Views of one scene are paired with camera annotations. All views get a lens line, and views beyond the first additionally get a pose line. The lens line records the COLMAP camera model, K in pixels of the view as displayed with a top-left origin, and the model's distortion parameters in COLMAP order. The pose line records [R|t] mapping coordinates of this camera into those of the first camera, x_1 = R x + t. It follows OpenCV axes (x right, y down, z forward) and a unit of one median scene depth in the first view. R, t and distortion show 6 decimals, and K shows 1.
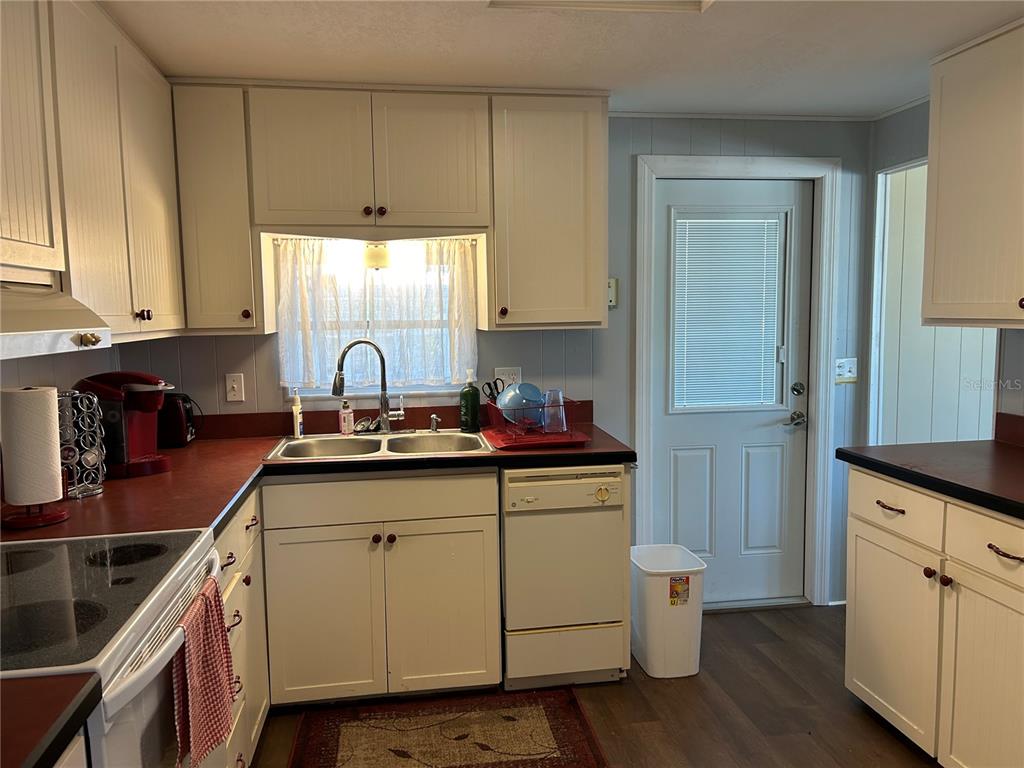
lens RADIAL K [[779.0, 0, 511.6], [0, 779.0, 383.7], [0, 0, 1]] dist [0.015284, 0.001008]
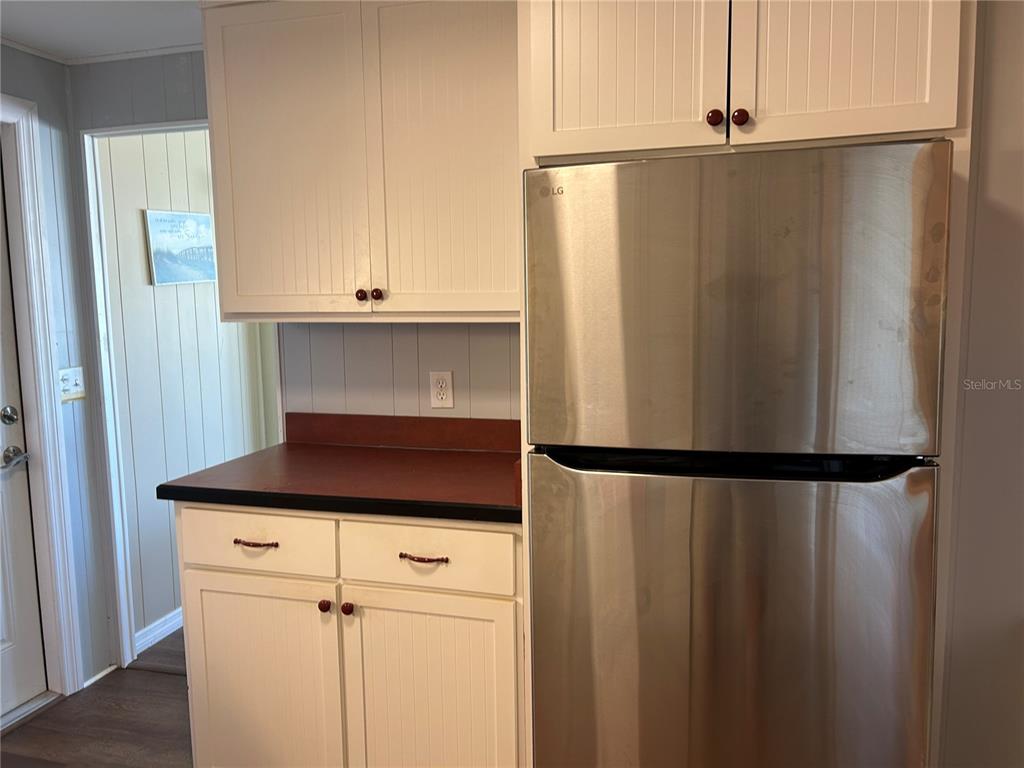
lens RADIAL K [[779.0, 0, 511.2], [0, 779.0, 386.8], [0, 0, 1]] dist [0.015284, 0.001008]
pose [[0.438189, -0.097606, 0.893568, -0.094501], [0.097385, 0.993391, 0.060754, -0.023629], [-0.893592, 0.060399, 0.444798, 0.331058]]
